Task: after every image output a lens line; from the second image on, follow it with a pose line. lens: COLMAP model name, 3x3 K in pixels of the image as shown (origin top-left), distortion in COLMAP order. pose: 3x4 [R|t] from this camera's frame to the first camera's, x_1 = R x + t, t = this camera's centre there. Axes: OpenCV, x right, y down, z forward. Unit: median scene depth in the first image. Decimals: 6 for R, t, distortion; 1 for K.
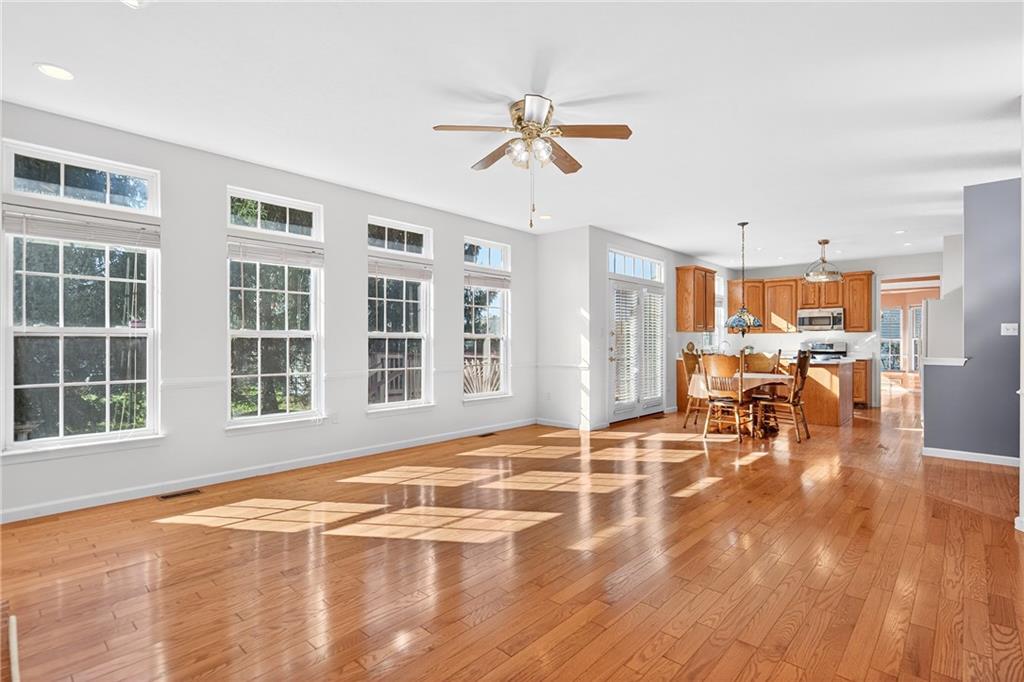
lens RADIAL K [[484.9, 0, 512.0], [0, 484.9, 341.0], [0, 0, 1]] dist [-0.004237, -0.000529]
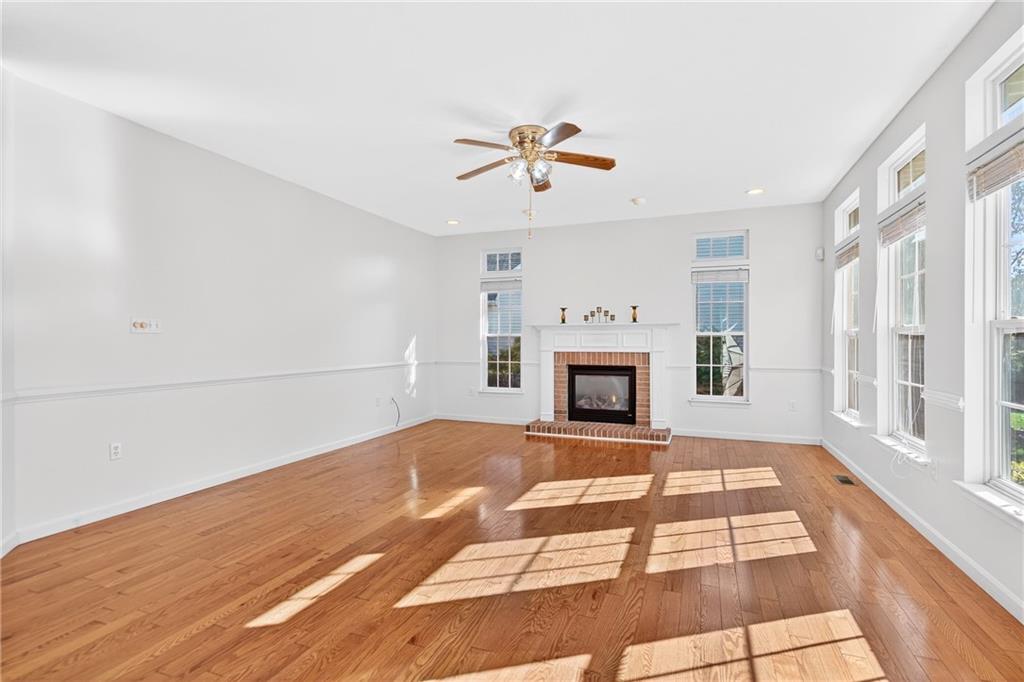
lens RADIAL K [[467.5, 0, 512.0], [0, 467.5, 341.0], [0, 0, 1]] dist [0.001589, -0.000071]
pose [[-0.931475, 0.001006, -0.363805, 0.452006], [0.002205, 0.999993, -0.002880, 0.004645], [0.363800, -0.003485, -0.931471, 1.932009]]
